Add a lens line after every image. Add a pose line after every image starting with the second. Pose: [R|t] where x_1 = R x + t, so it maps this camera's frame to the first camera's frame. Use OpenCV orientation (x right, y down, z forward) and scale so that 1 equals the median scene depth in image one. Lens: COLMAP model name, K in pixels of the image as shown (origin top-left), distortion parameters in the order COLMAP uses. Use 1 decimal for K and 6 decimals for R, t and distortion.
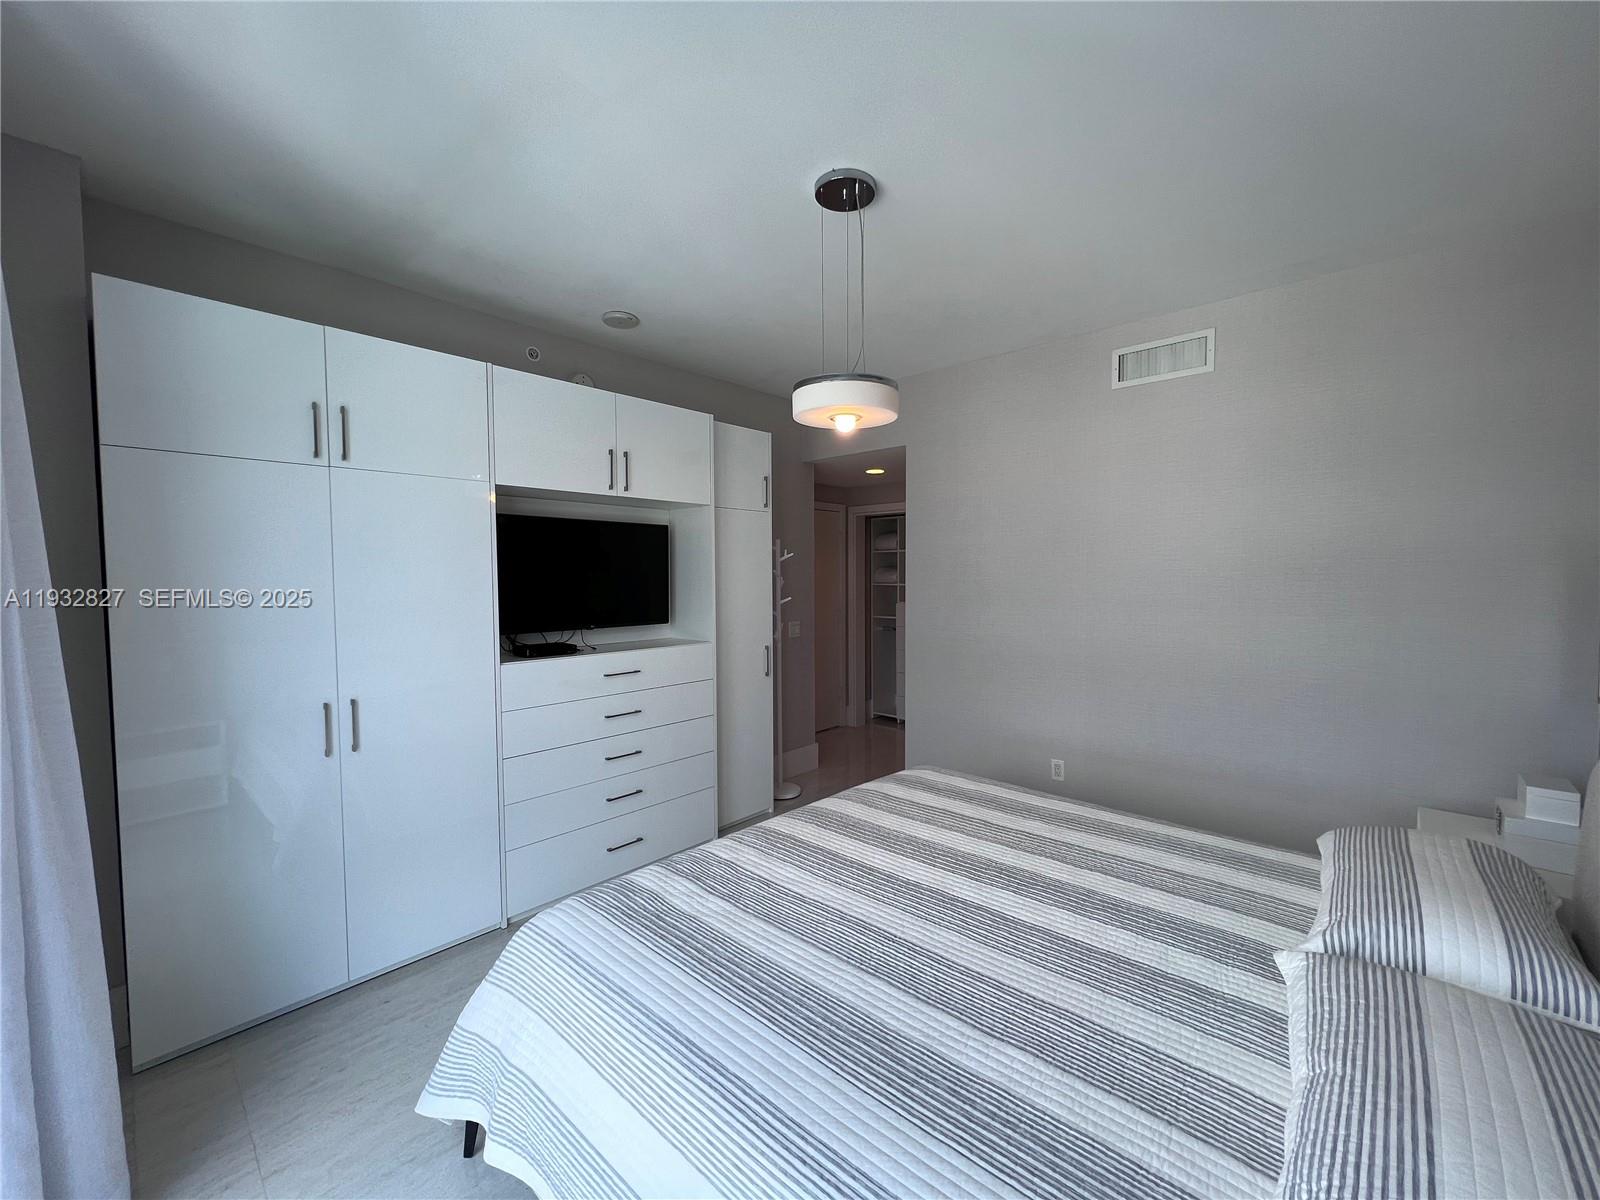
lens RADIAL K [[642.0, 0, 799.8], [0, 642.0, 597.9], [0, 0, 1]] dist [-0.001617, 0.000019]
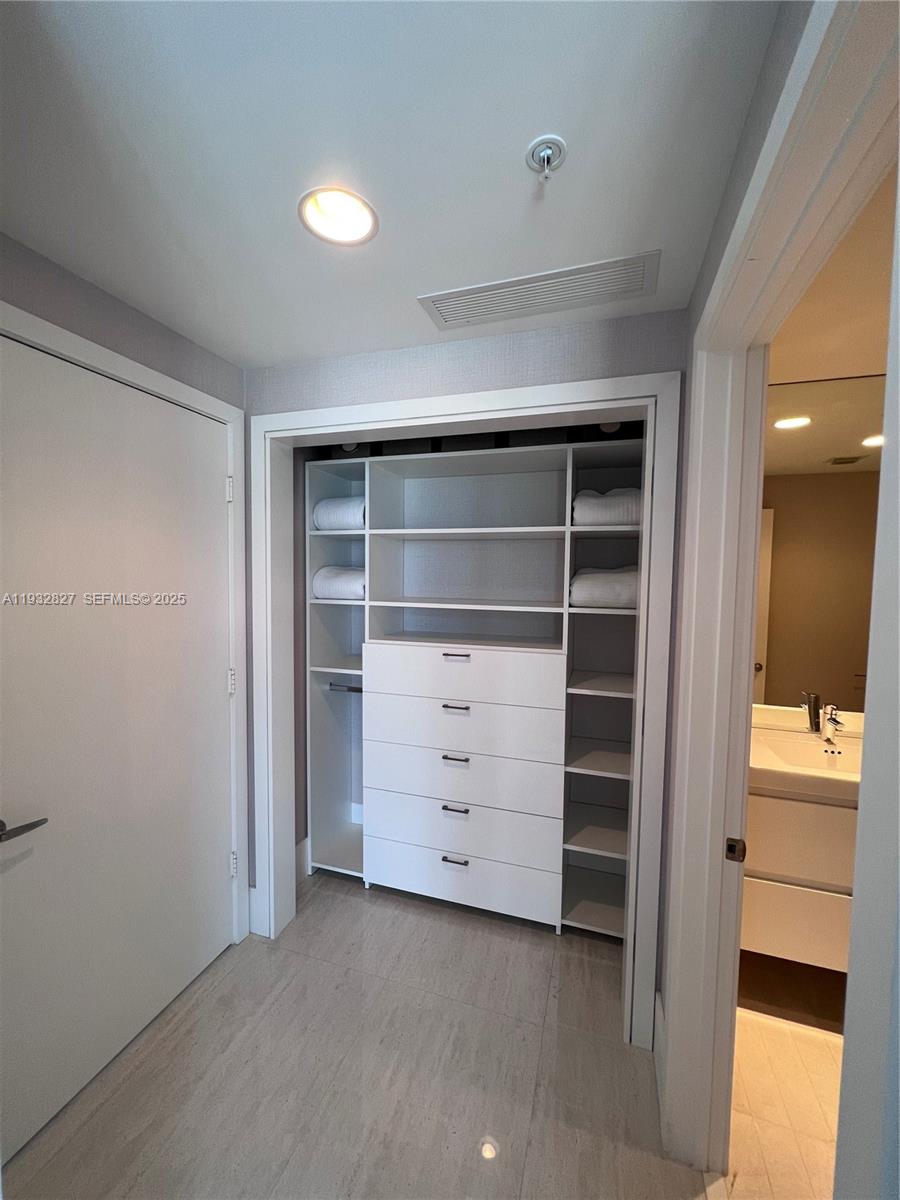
lens RADIAL K [[481.5, 0, 451.1], [0, 481.5, 600.2], [0, 0, 1]] dist [-0.001617, 0.000019]
pose [[0.910306, -0.006467, 0.413887, 0.062252], [-0.002174, 0.999789, 0.020402, -0.029754], [-0.413931, -0.019472, 0.910100, 0.643436]]
